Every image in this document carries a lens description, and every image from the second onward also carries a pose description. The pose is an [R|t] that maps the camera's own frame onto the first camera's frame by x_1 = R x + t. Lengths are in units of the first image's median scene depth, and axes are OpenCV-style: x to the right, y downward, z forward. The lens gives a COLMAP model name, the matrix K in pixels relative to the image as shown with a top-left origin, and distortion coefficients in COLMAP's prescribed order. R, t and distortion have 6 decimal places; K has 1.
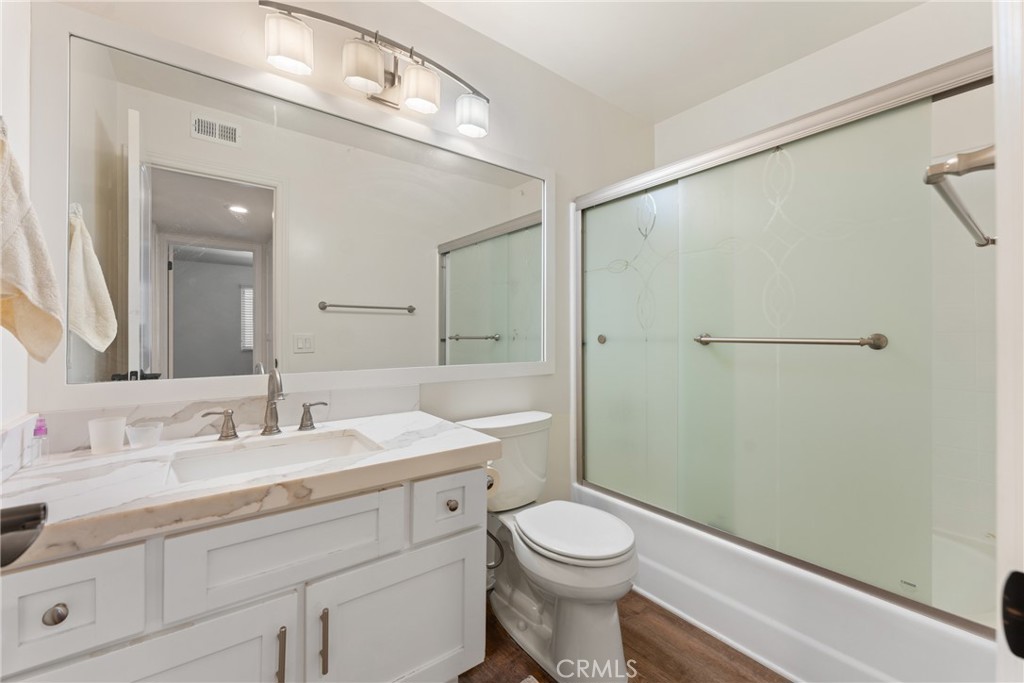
lens RADIAL K [[416.3, 0, 509.4], [0, 416.3, 328.2], [0, 0, 1]] dist [-0.002029, -0.000345]
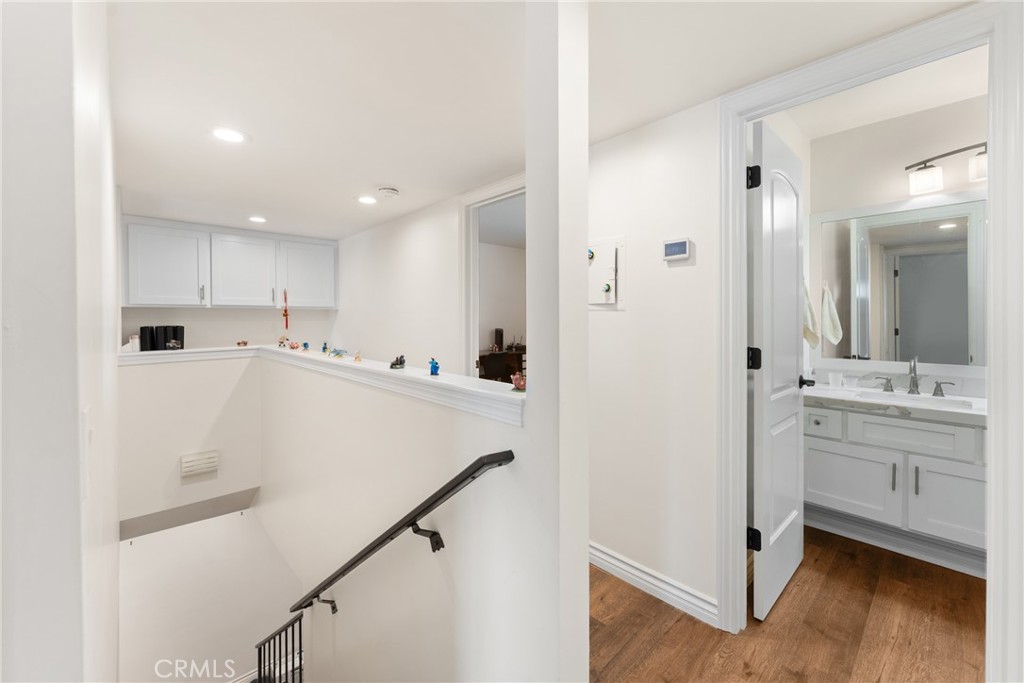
lens RADIAL K [[416.3, 0, 509.4], [0, 416.3, 328.2], [0, 0, 1]] dist [-0.002029, -0.000345]
pose [[0.097085, 0.018681, -0.995101, 1.288572], [0.022881, 0.999518, 0.020996, -0.145523], [0.995013, -0.024807, 0.096611, -1.153971]]
